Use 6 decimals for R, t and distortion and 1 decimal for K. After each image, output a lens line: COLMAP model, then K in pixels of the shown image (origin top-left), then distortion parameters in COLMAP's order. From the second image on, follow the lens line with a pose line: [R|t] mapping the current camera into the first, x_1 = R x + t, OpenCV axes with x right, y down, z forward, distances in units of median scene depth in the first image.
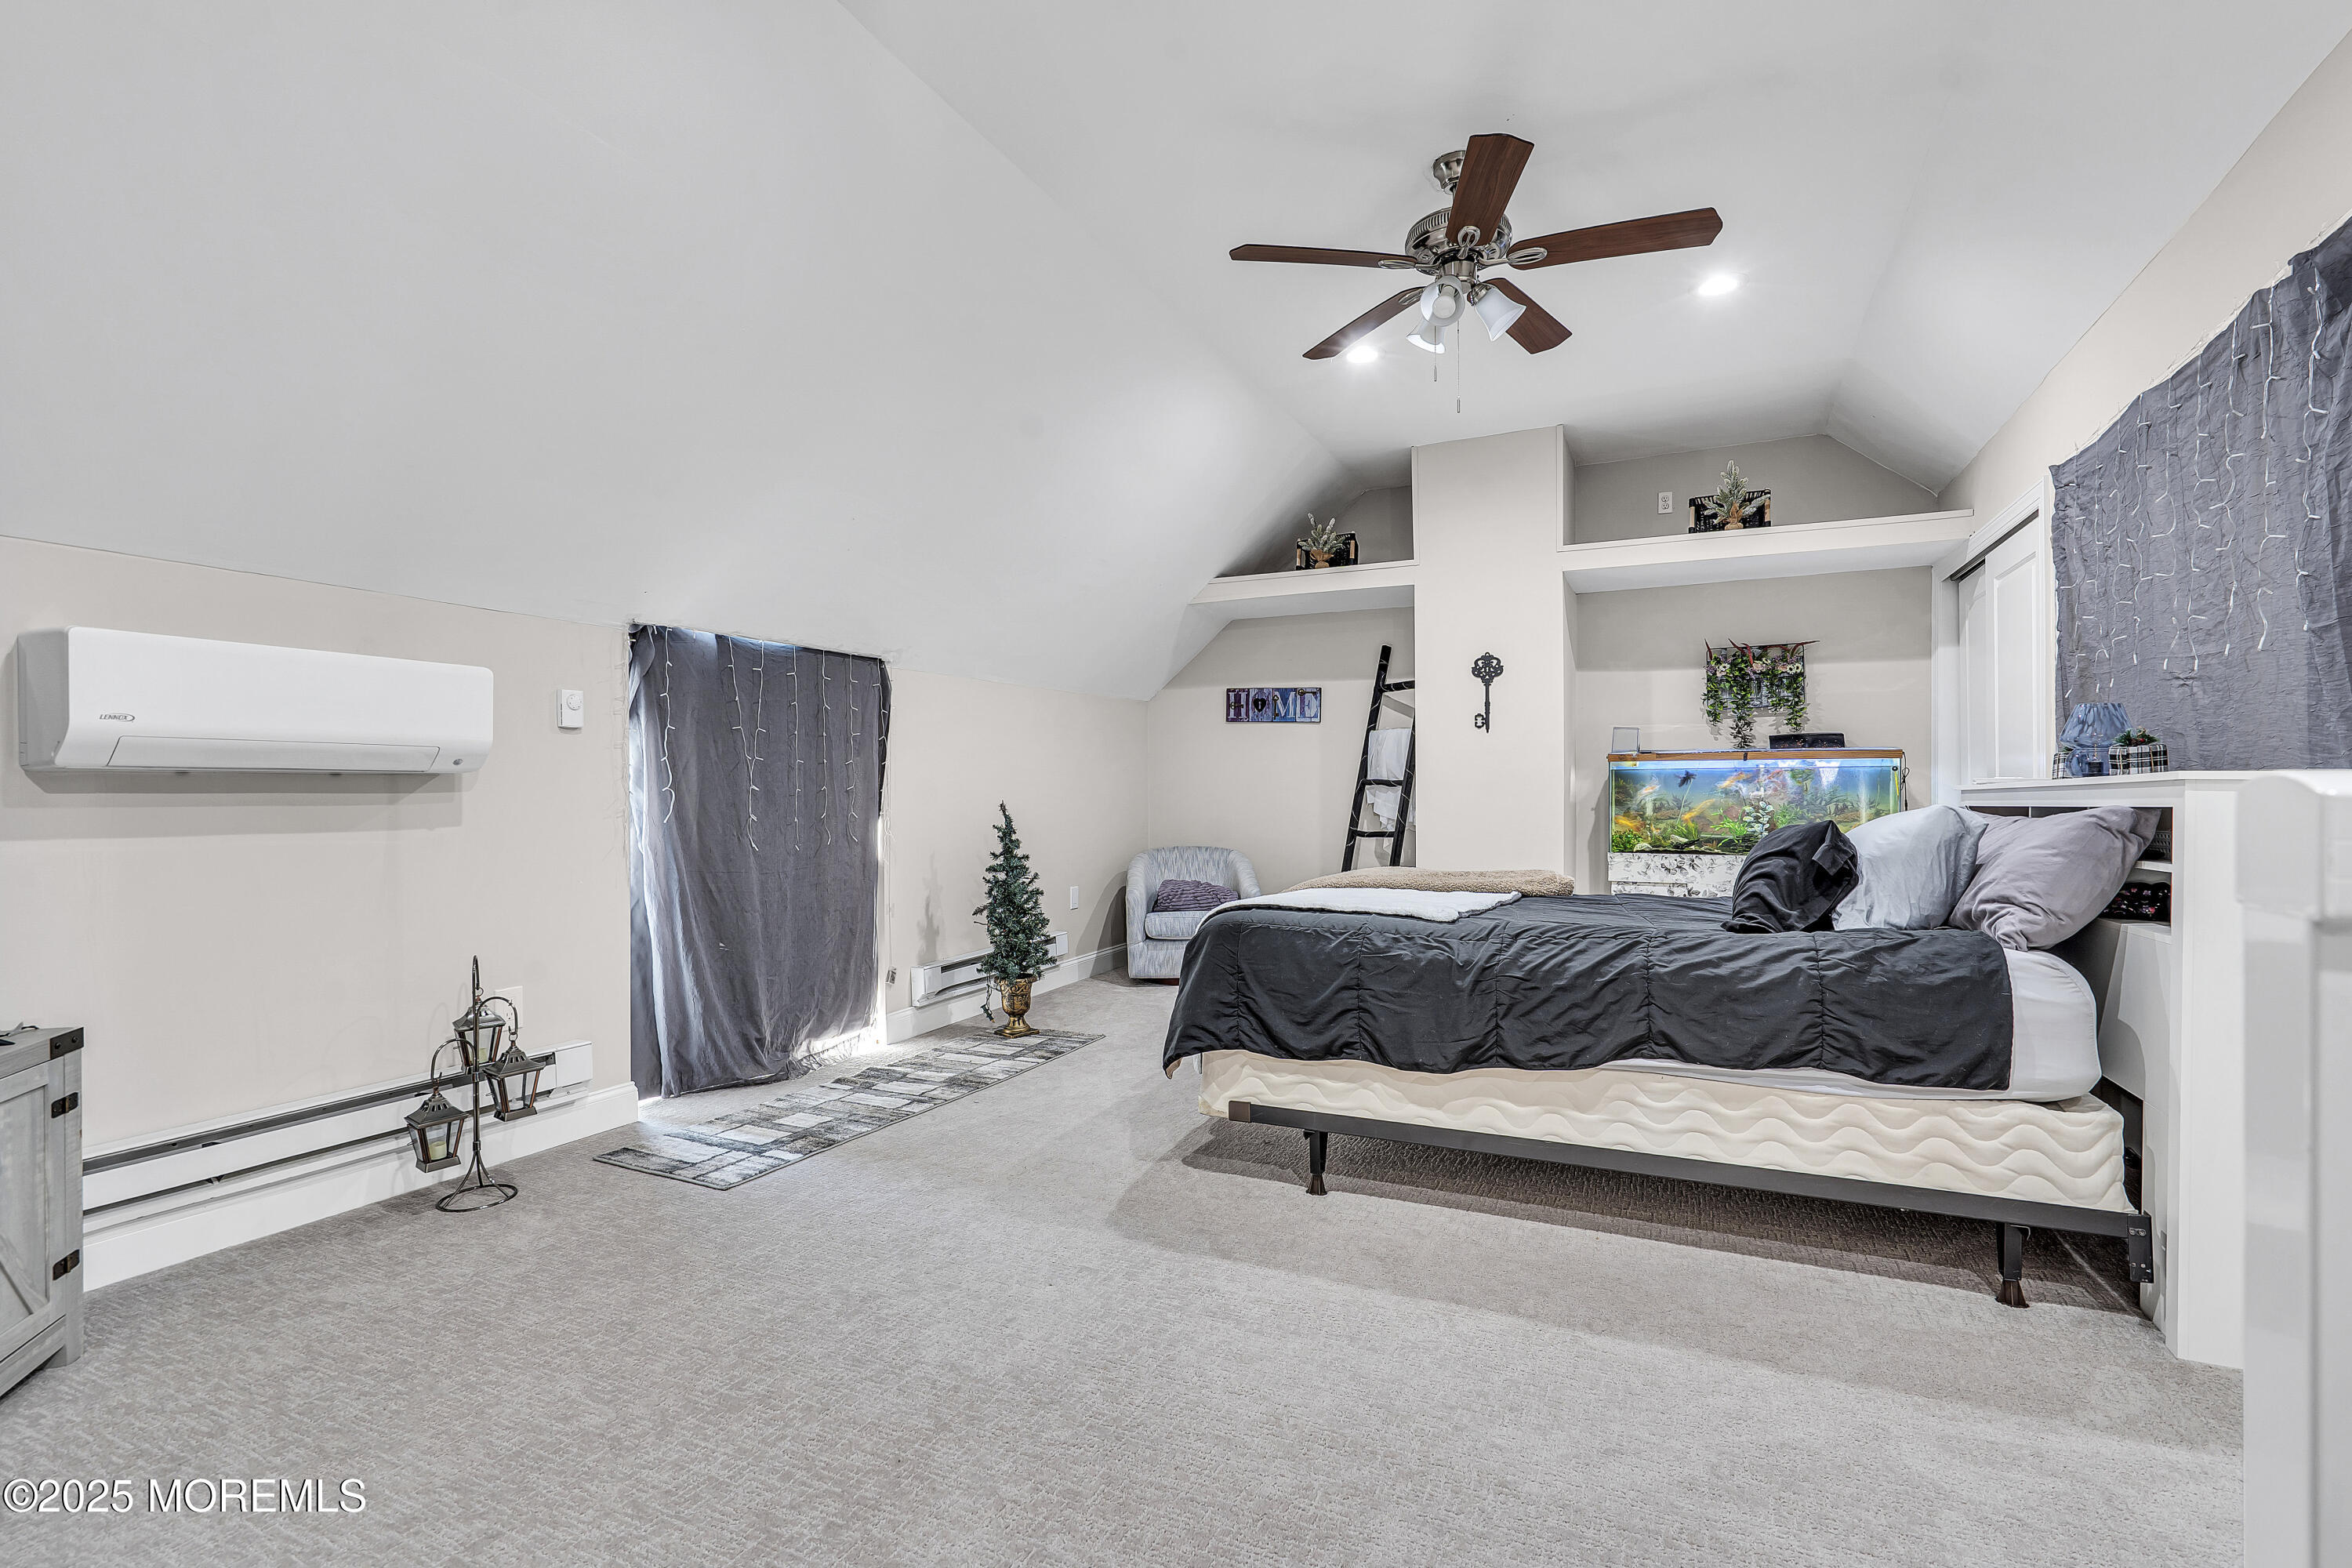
lens RADIAL K [[1076.9, 0, 1186.7], [0, 1076.9, 772.6], [0, 0, 1]] dist [0.003268, 0.001236]
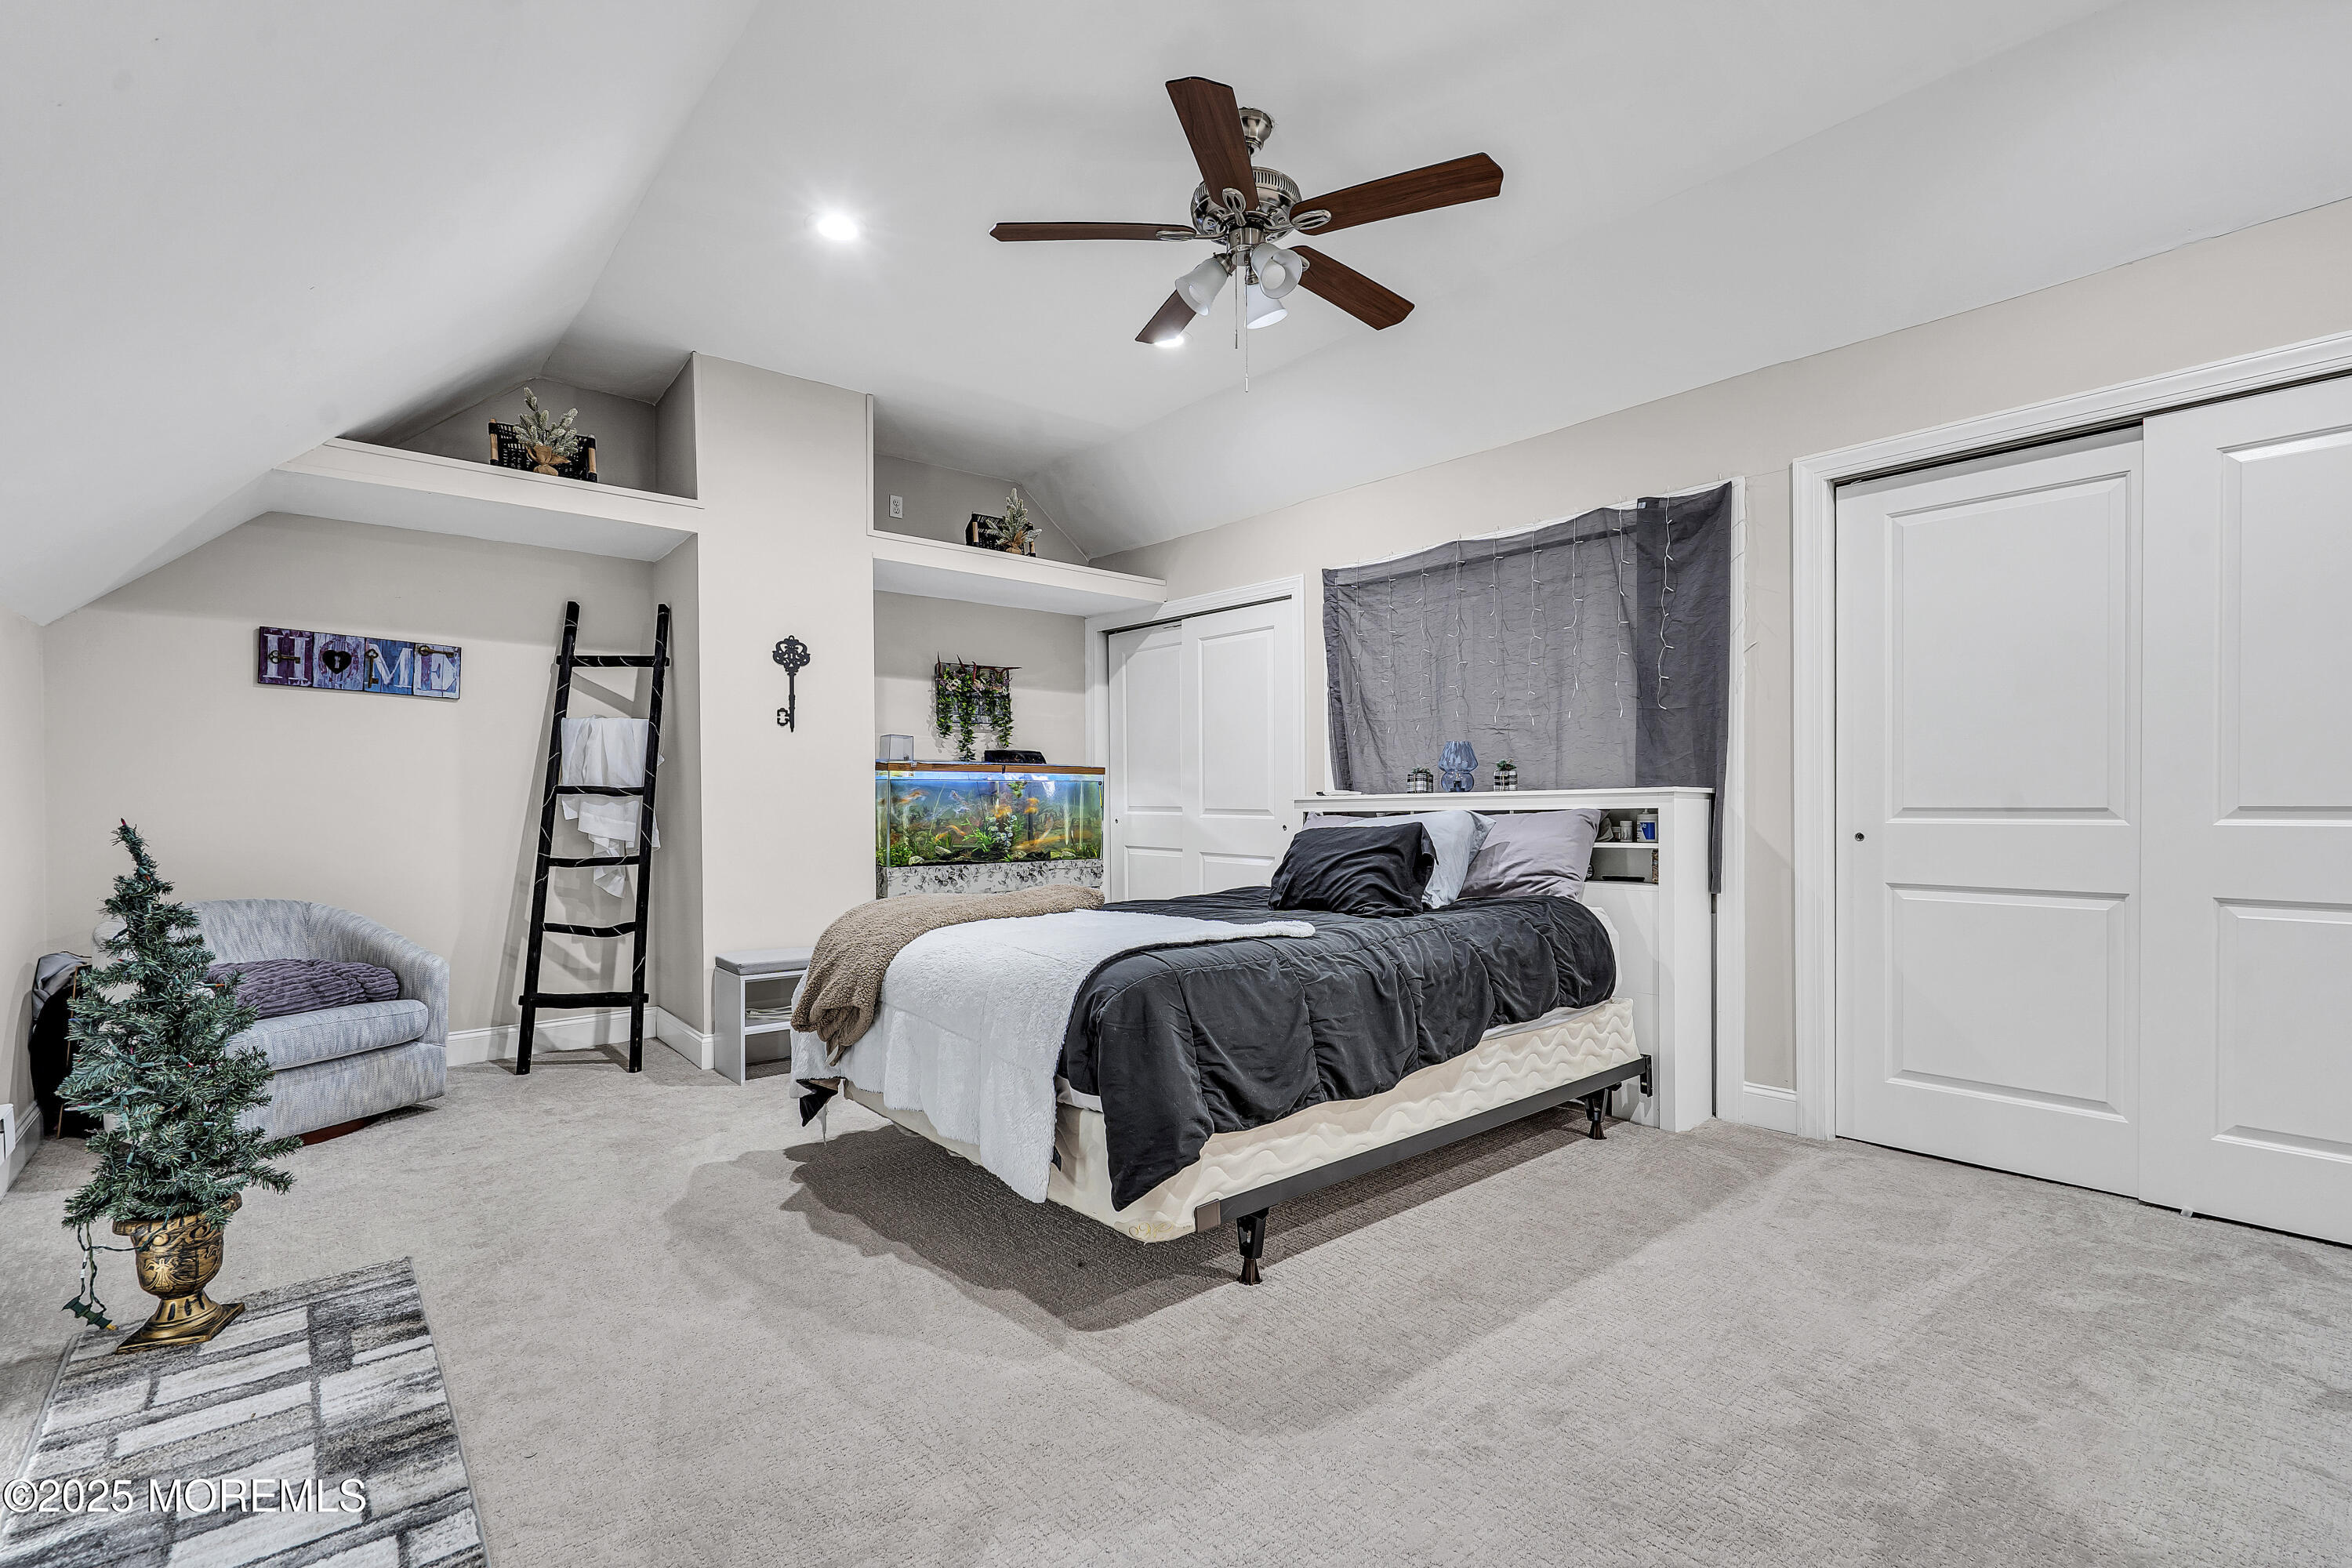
lens RADIAL K [[1076.9, 0, 1167.6], [0, 1076.9, 795.1], [0, 0, 1]] dist [0.003268, 0.001236]
pose [[0.416067, 0.007151, 0.909306, -0.357871], [-0.013184, 0.999911, -0.001830, 0.009568], [-0.909238, -0.011227, 0.416124, 0.386465]]
